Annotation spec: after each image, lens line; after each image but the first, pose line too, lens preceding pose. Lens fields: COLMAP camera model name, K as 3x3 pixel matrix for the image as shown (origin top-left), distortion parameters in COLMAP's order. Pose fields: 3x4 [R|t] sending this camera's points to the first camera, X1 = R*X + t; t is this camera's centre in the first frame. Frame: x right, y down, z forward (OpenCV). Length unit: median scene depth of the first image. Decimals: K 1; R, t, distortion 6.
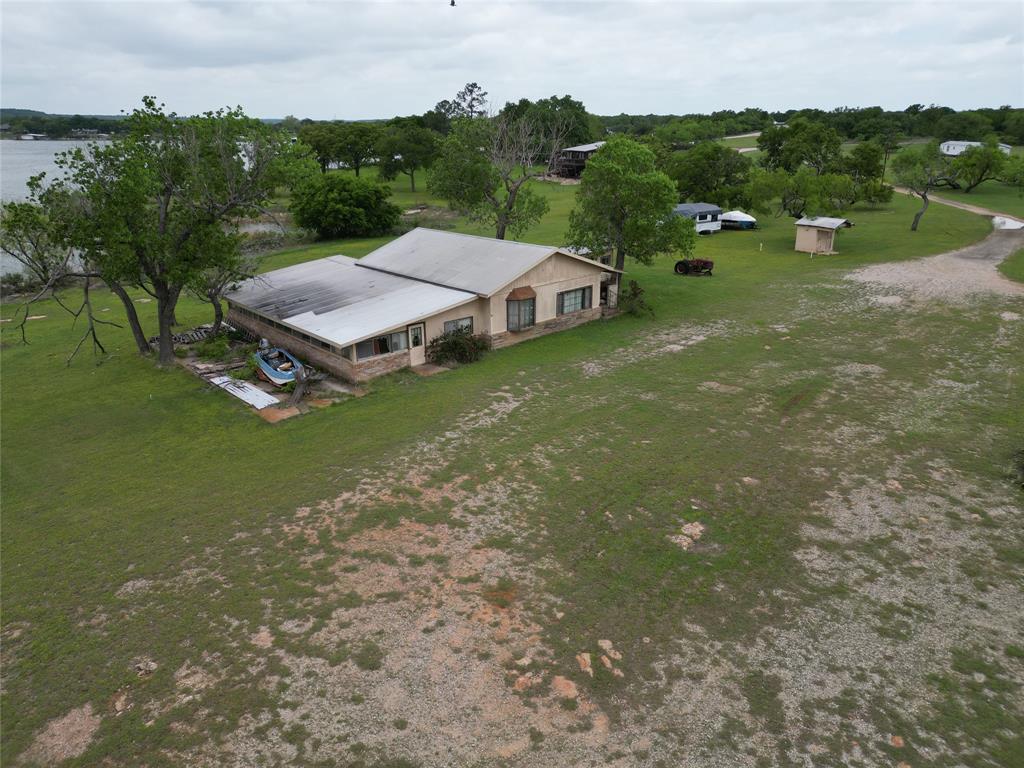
lens RADIAL K [[721.2, 0, 511.9], [0, 721.2, 380.1], [0, 0, 1]] dist [0.067377, -0.046216]
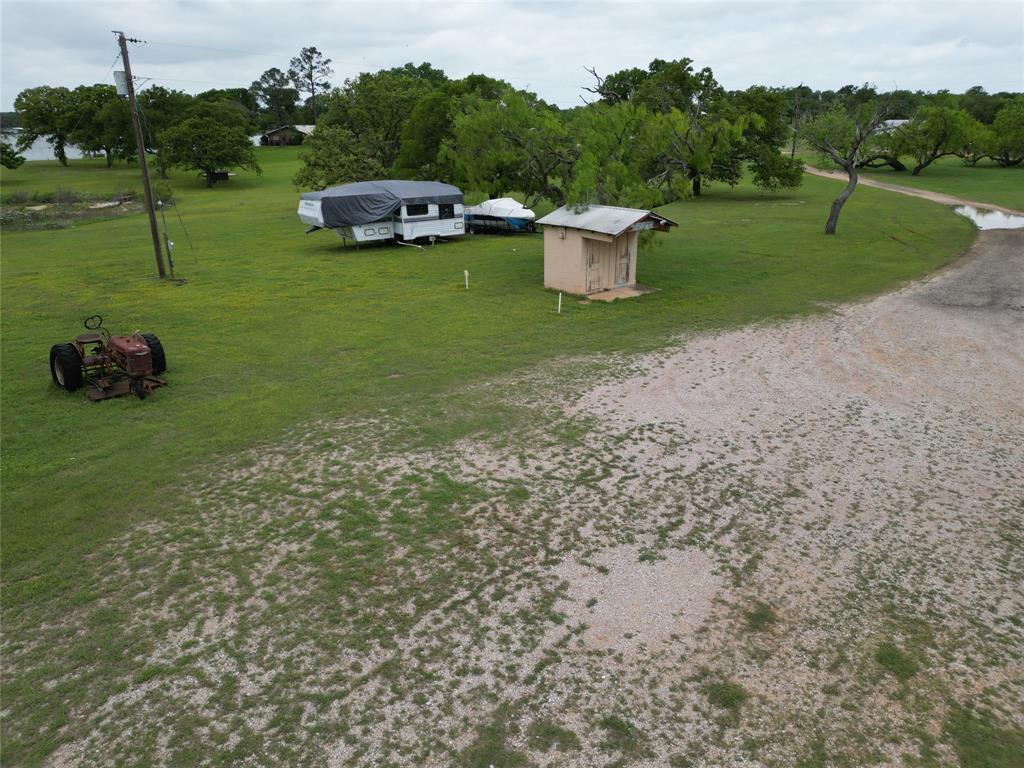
lens RADIAL K [[721.2, 0, 510.7], [0, 721.2, 385.5], [0, 0, 1]] dist [0.067377, -0.046216]
pose [[0.997910, -0.022351, 0.060629, 0.287525], [0.021952, 0.999733, 0.007234, -0.105199], [-0.060774, -0.005888, 0.998134, 0.496868]]
